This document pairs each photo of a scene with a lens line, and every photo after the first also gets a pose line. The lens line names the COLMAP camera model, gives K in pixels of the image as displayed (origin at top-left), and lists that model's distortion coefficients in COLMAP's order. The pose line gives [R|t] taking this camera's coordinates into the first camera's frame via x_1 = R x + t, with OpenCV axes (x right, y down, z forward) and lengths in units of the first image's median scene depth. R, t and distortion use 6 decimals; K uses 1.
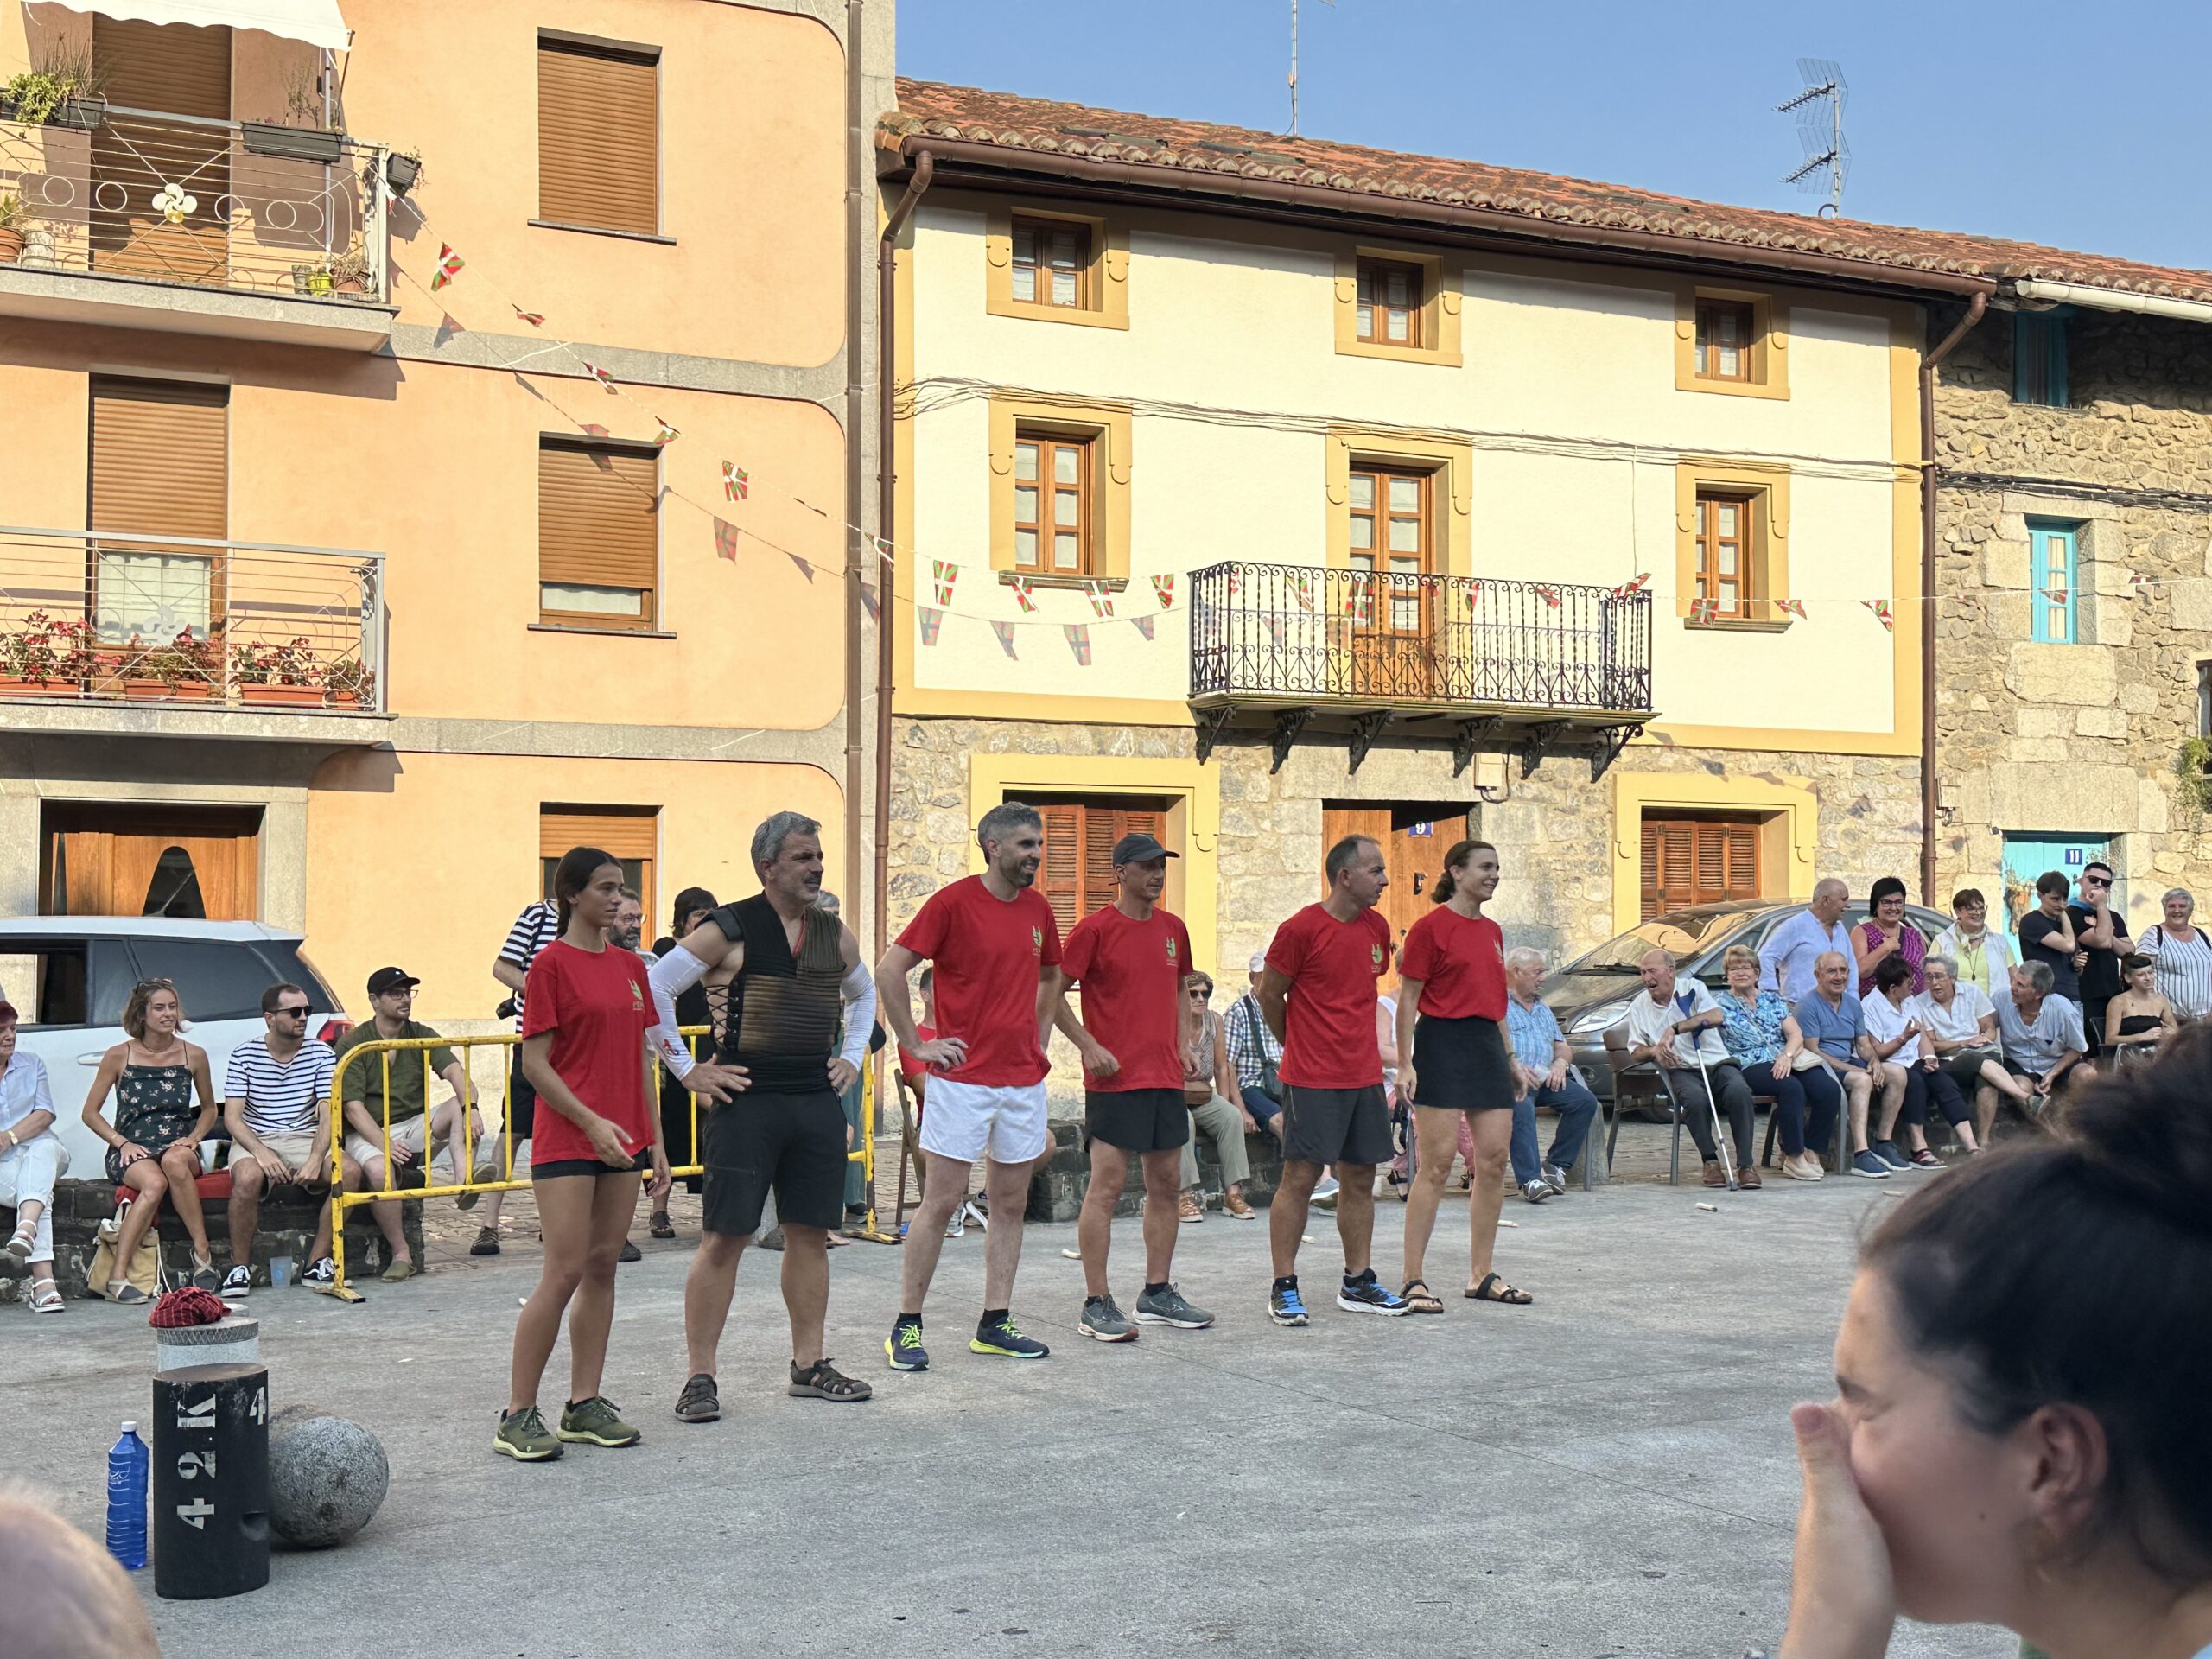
lens RADIAL K [[2558.9, 0, 1098.2], [0, 2558.9, 857.5], [0, 0, 1]] dist [0.122502, 0.000000]
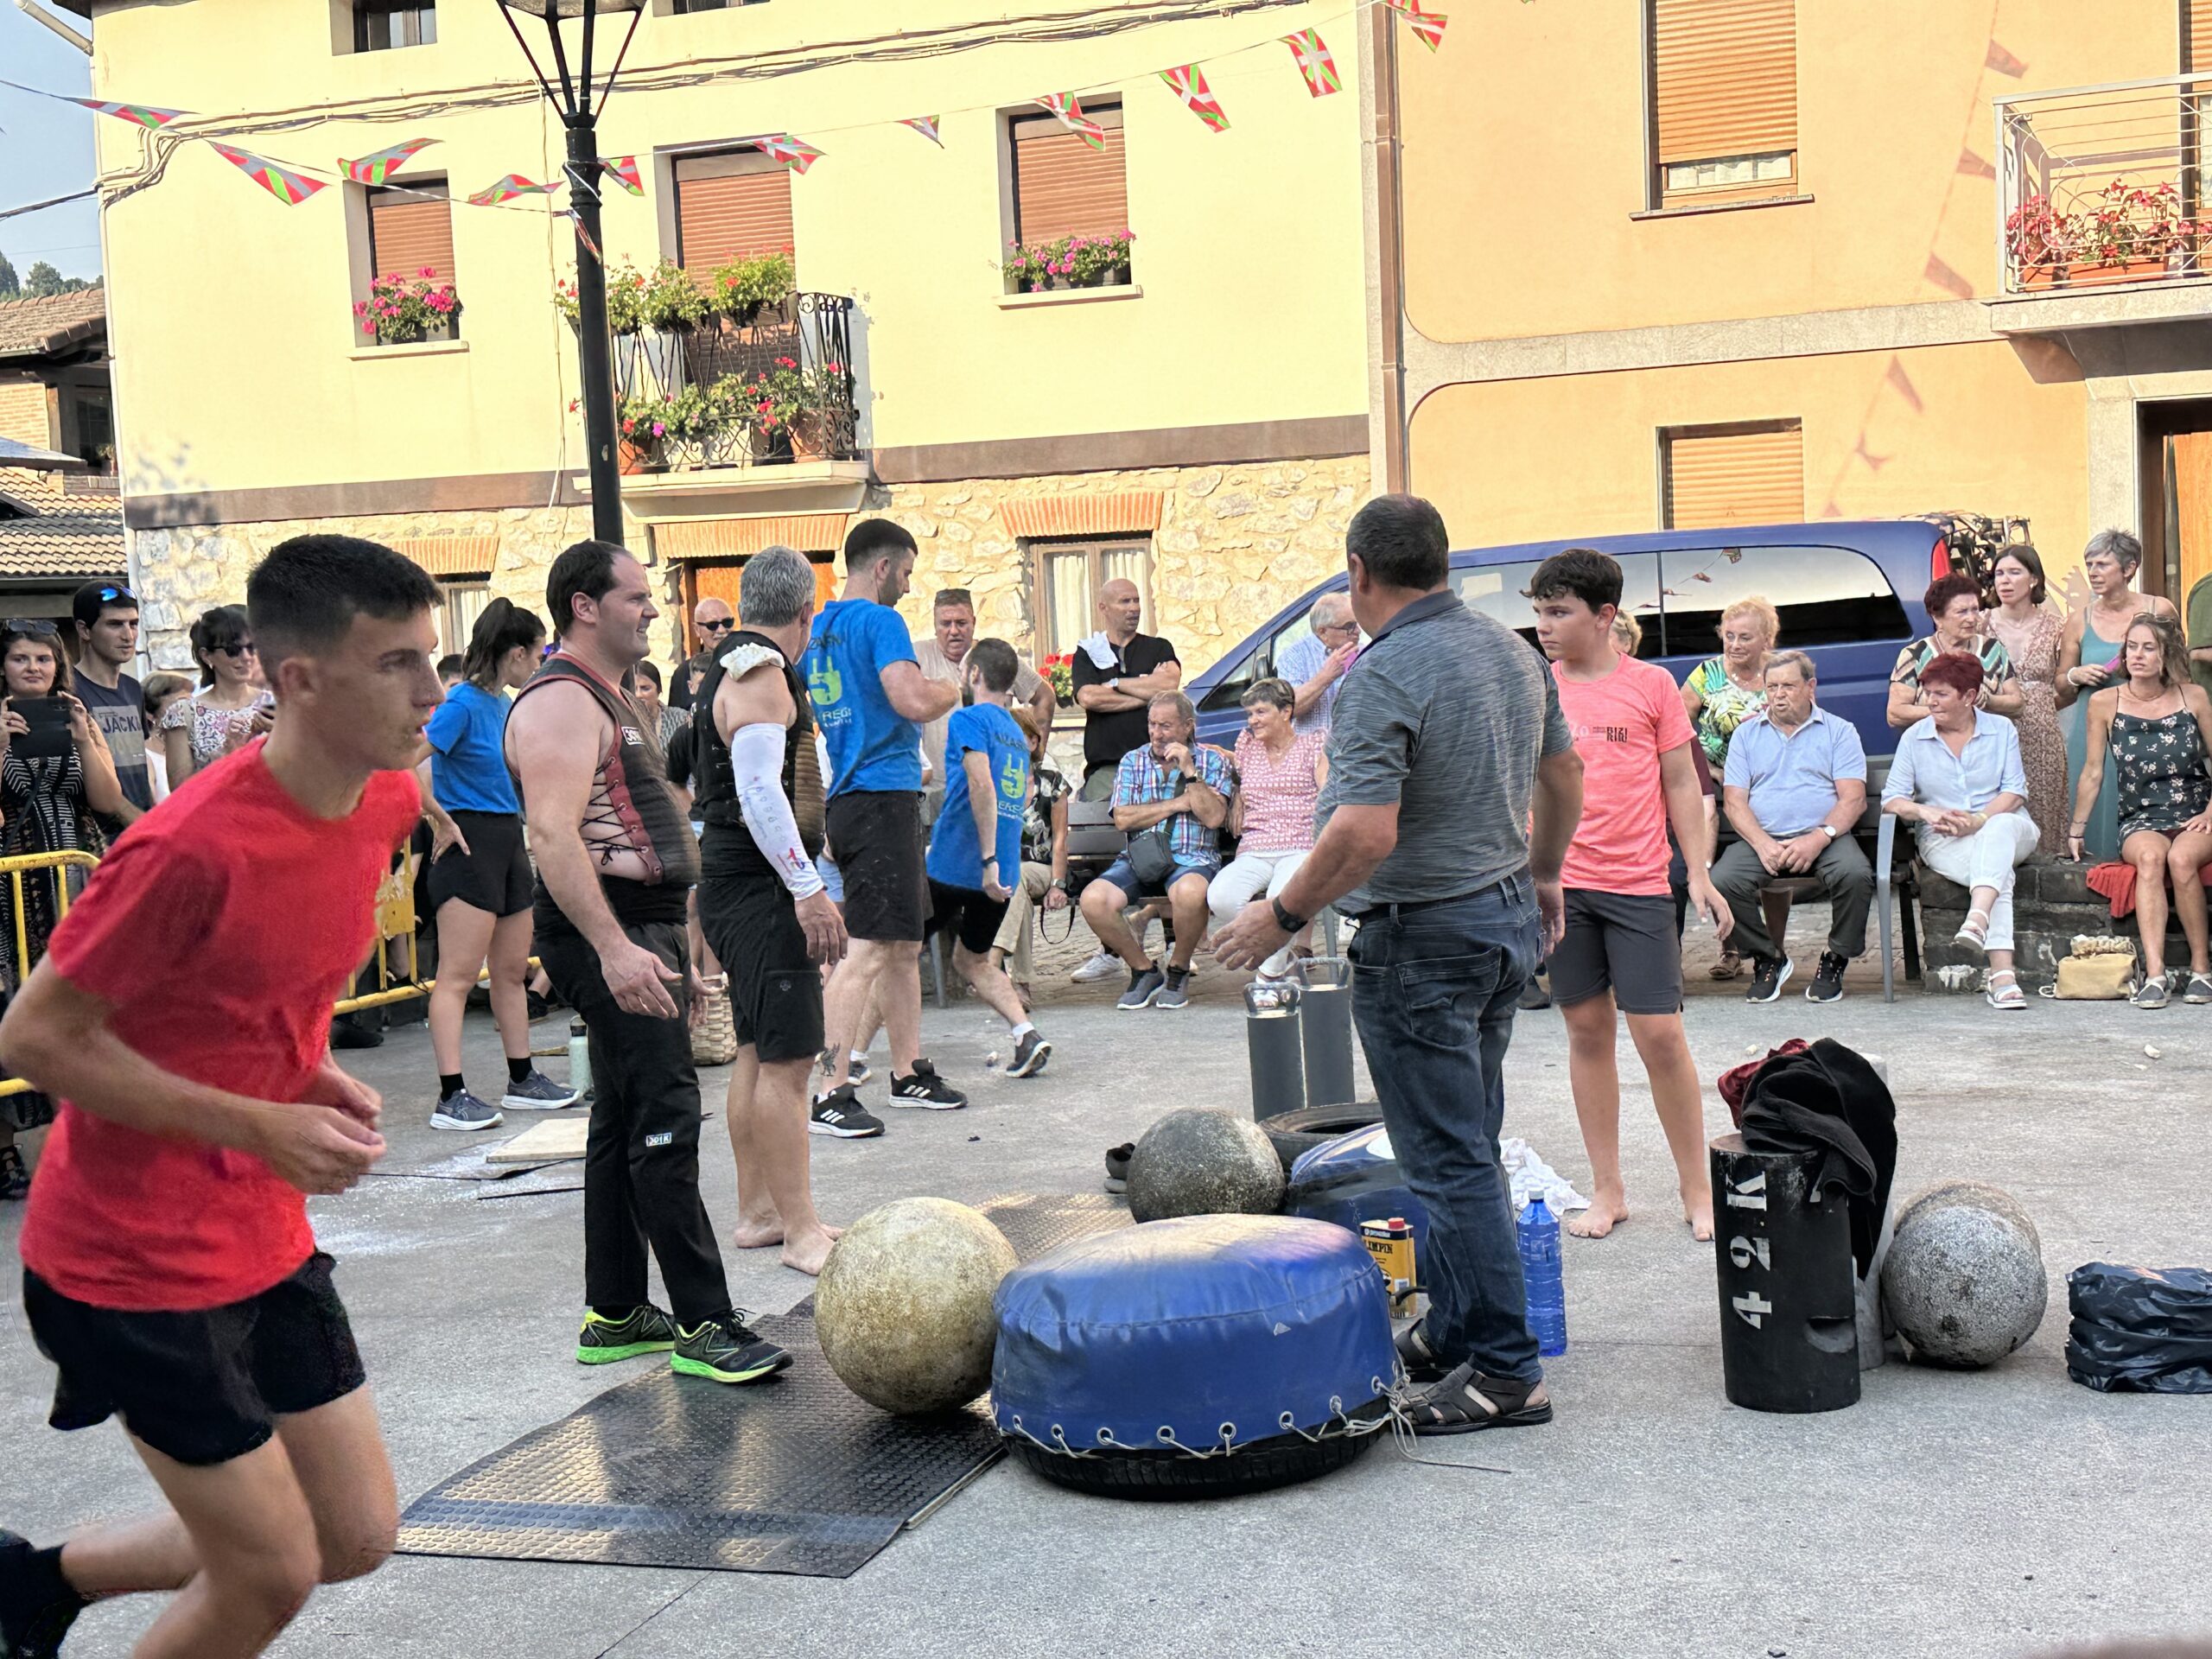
lens RADIAL K [[2830.9, 0, 1129.5], [0, 2830.9, 809.6], [0, 0, 1]] dist [0.130670, 0.000000]
pose [[0.678541, 0.020333, -0.734281, 0.188749], [0.073498, 0.992721, 0.095408, -0.010939], [0.730876, -0.118706, 0.672108, 0.249618]]
